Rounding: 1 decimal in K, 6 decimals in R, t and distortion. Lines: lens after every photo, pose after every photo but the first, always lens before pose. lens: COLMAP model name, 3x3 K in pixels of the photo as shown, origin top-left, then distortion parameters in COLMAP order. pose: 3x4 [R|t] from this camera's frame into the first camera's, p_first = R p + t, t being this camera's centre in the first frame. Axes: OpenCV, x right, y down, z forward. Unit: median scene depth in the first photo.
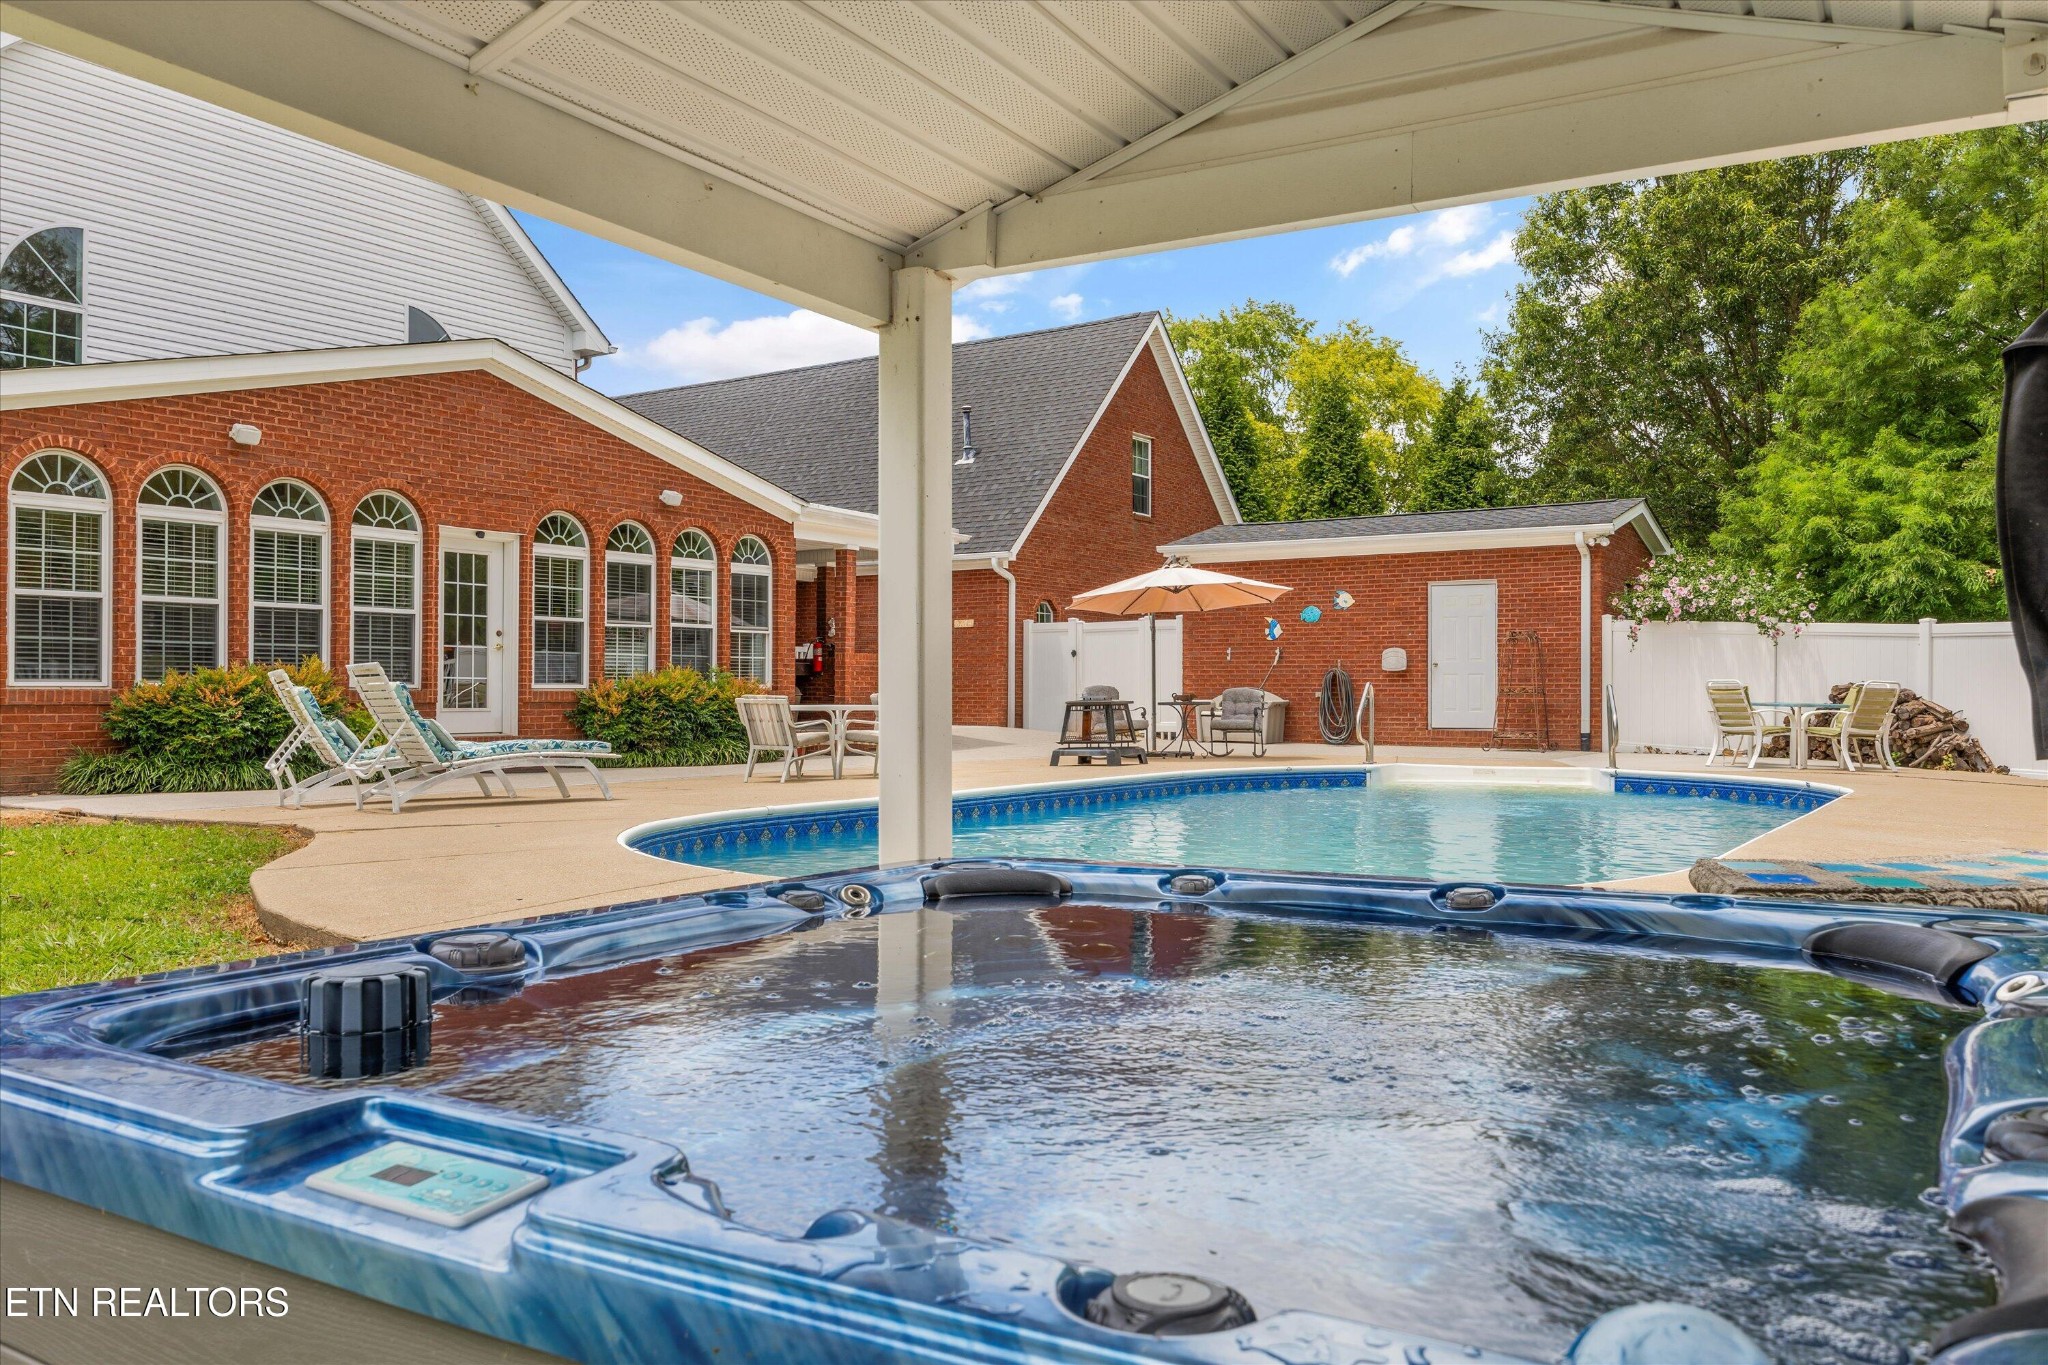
lens RADIAL K [[1630.6, 0, 1024.0], [0, 1630.6, 682.5], [0, 0, 1]] dist [0.002032, 0.005267]
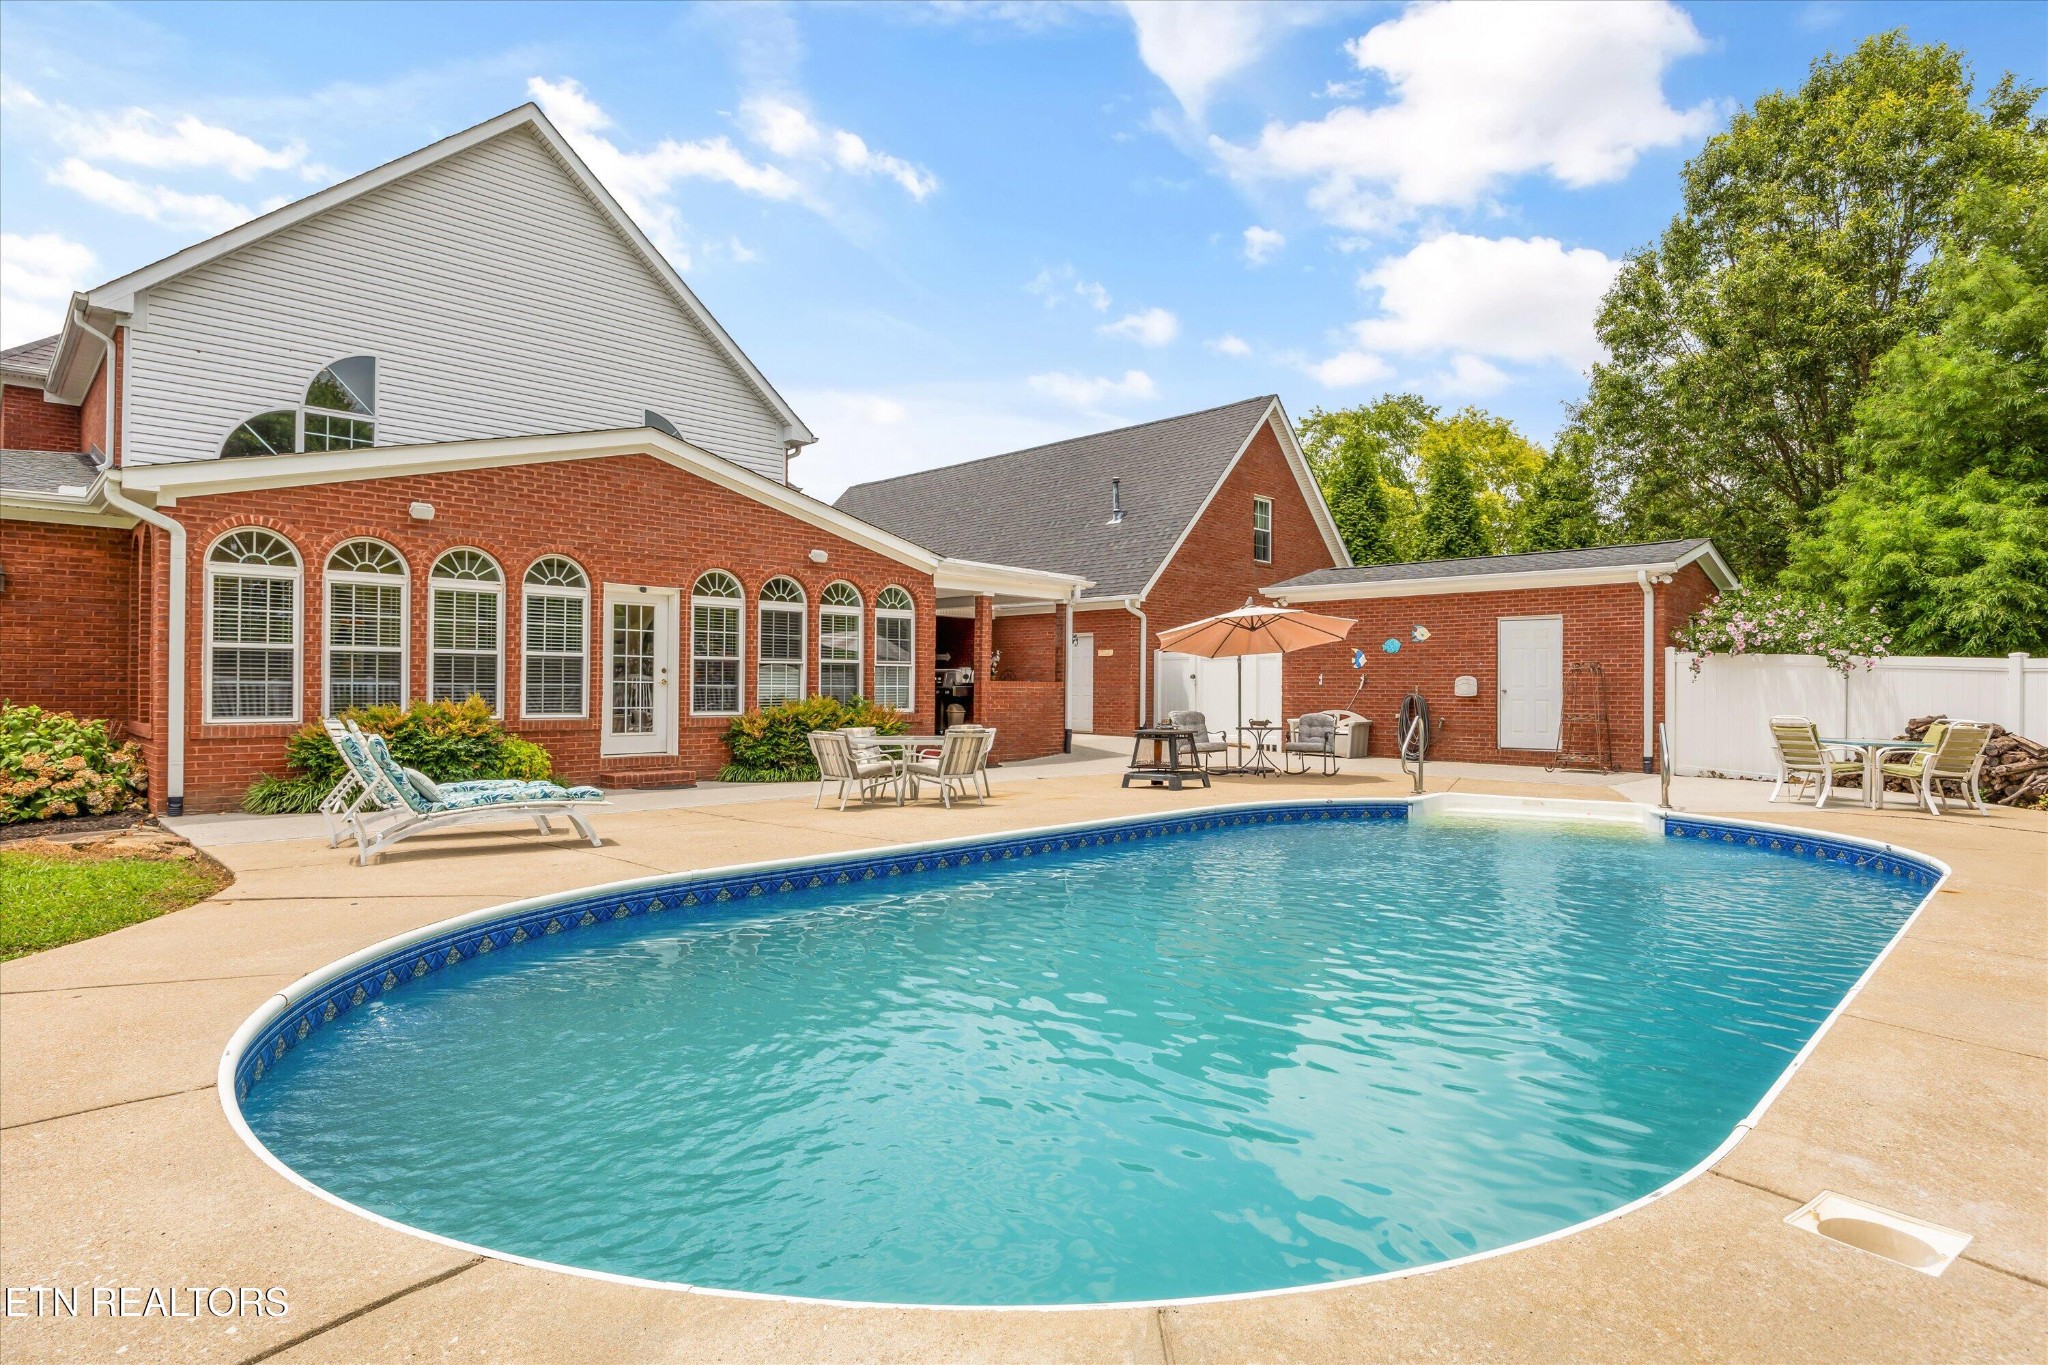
lens RADIAL K [[1117.7, 0, 1024.0], [0, 1117.7, 682.5], [0, 0, 1]] dist [0.000516, -0.000402]
pose [[0.980160, 0.002833, -0.198188, 0.087736], [-0.002155, 0.999991, 0.003636, -0.020626], [0.198197, -0.003136, 0.980157, 0.196632]]
